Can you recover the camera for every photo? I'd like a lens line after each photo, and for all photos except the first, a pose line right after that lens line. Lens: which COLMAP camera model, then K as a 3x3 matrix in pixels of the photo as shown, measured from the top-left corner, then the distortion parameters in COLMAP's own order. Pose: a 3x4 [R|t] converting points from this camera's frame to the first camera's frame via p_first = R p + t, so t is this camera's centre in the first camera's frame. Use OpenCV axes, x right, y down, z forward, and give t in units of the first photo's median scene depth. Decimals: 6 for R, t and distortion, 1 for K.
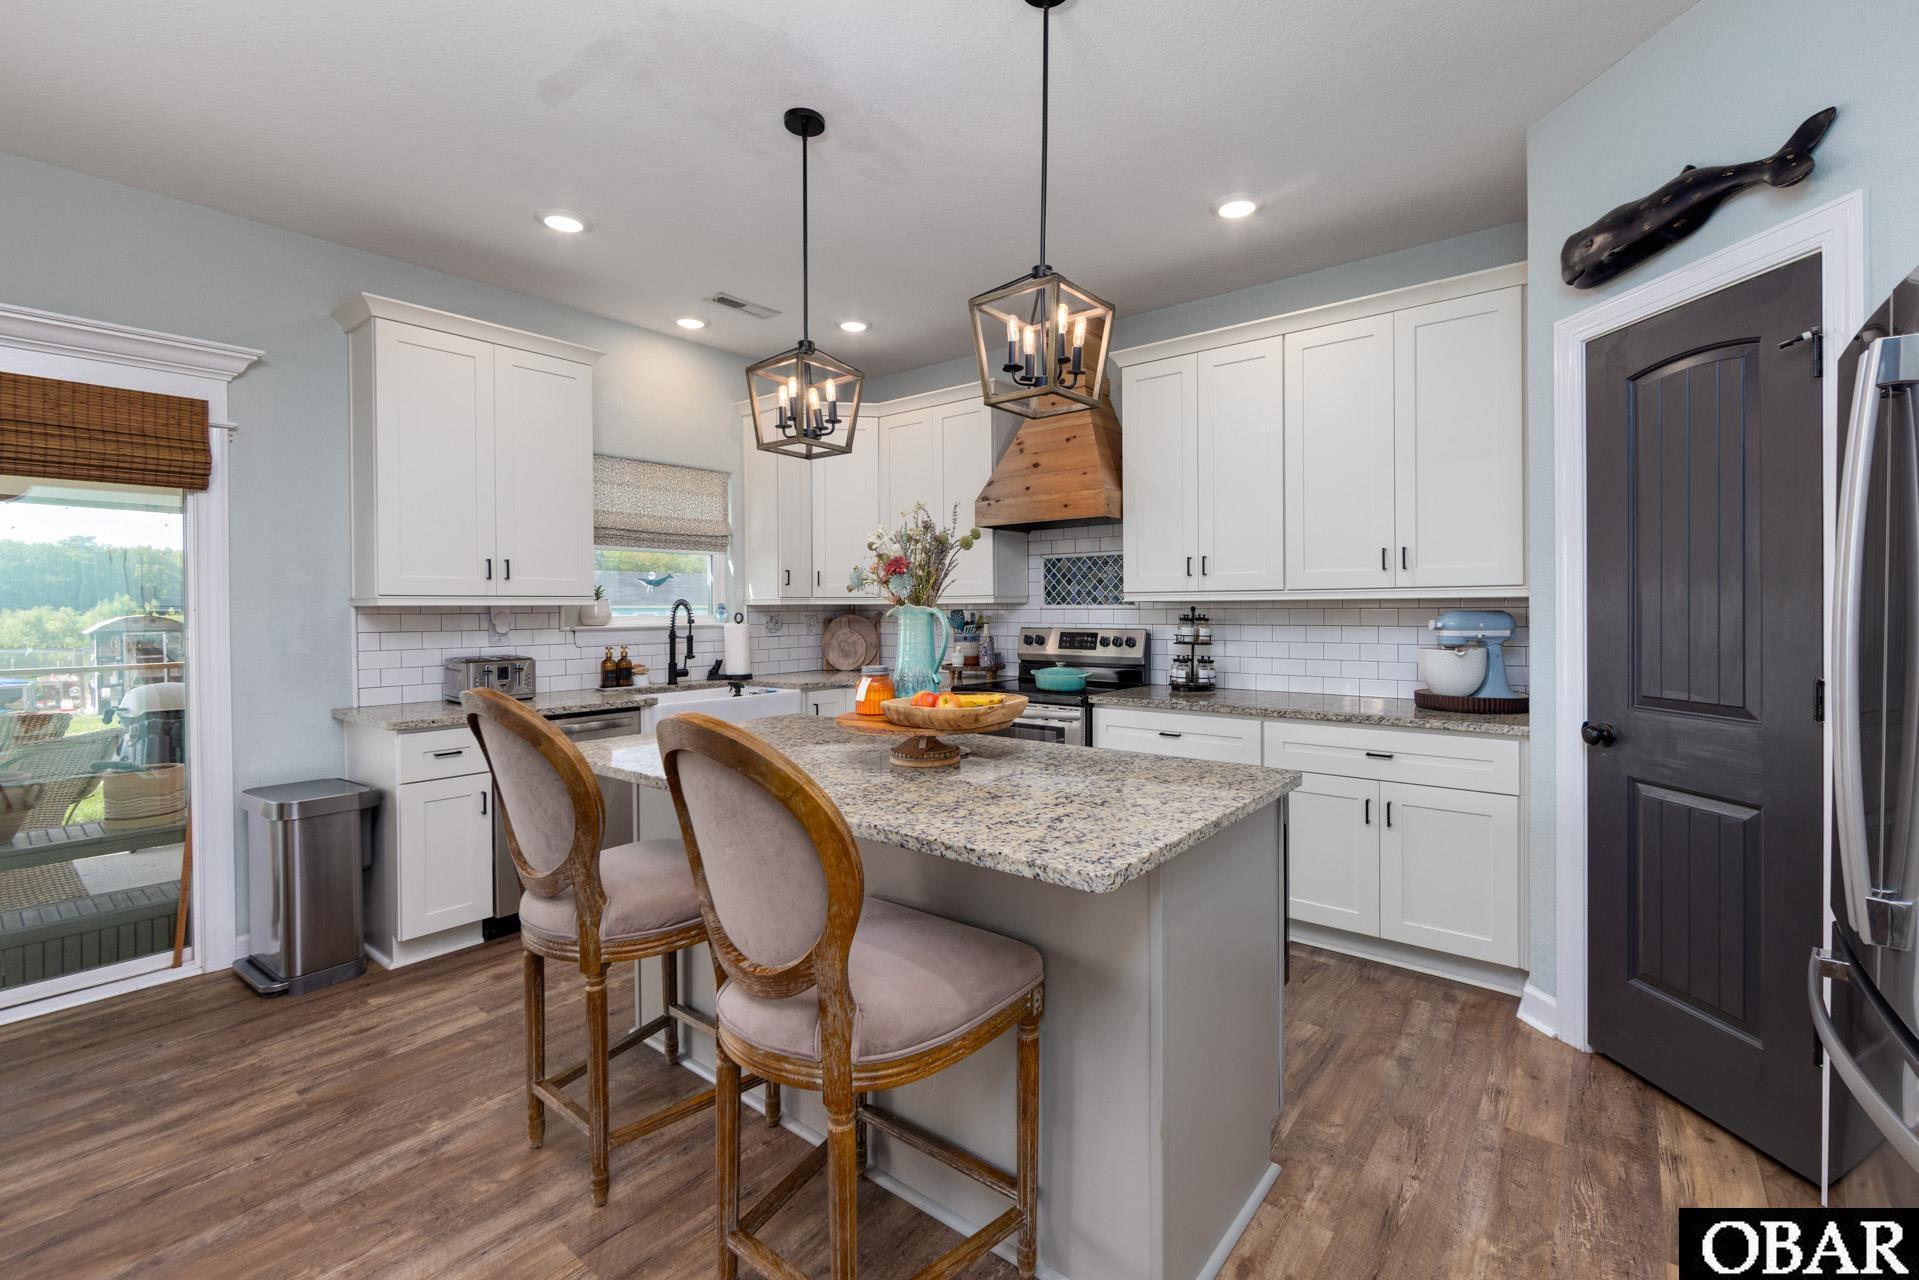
lens RADIAL K [[819.9, 0, 999.7], [0, 819.9, 615.3], [0, 0, 1]] dist [0.000107, -0.000091]
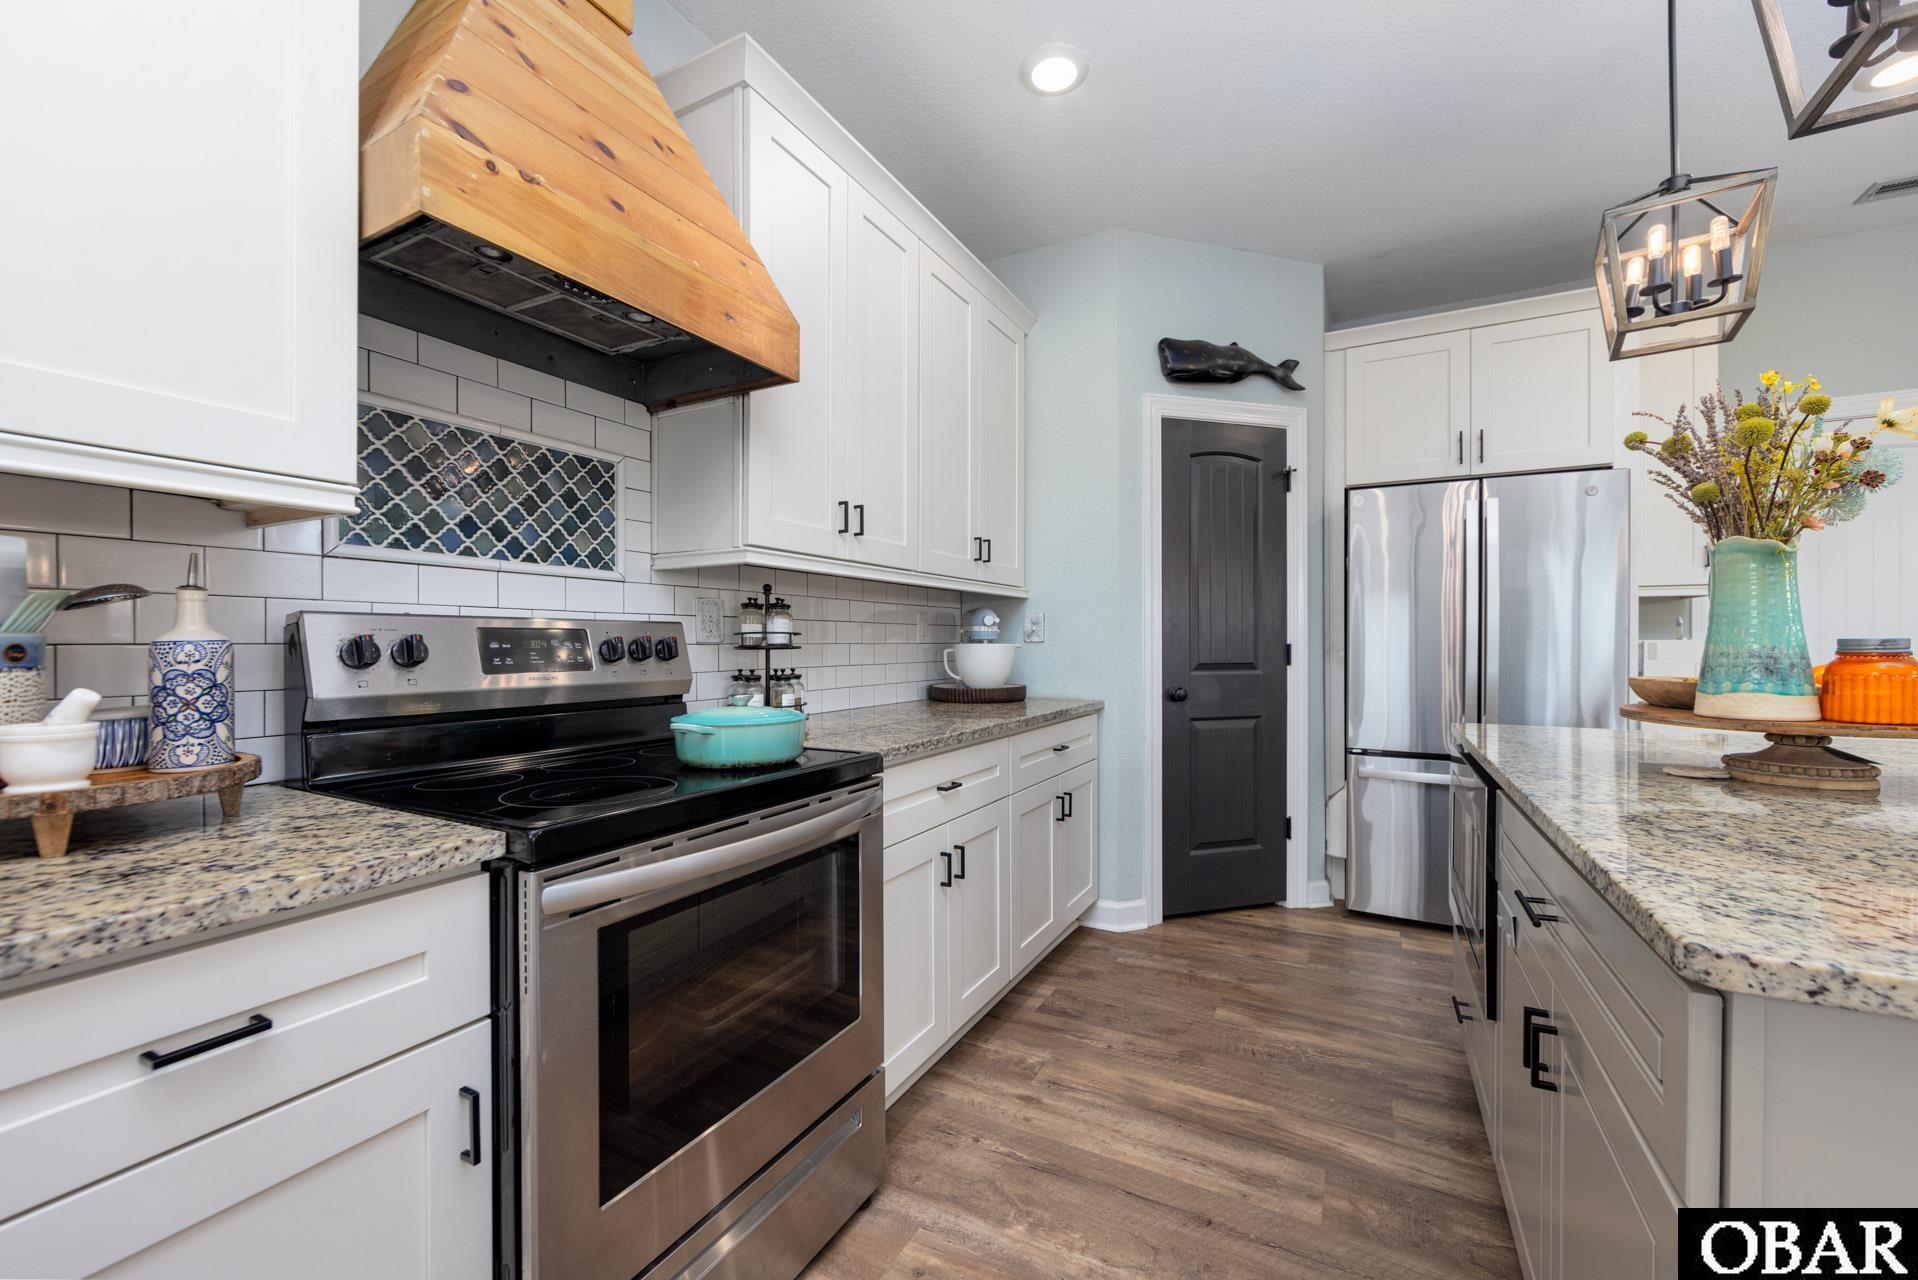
lens RADIAL K [[761.0, 0, 960.3], [0, 761.0, 646.0], [0, 0, 1]] dist [-0.002059, -0.000352]
pose [[-0.156452, 0.001601, 0.987684, -0.316643], [0.010969, 0.999940, 0.000117, 0.034261], [-0.987625, 0.010852, -0.156460, 0.944883]]
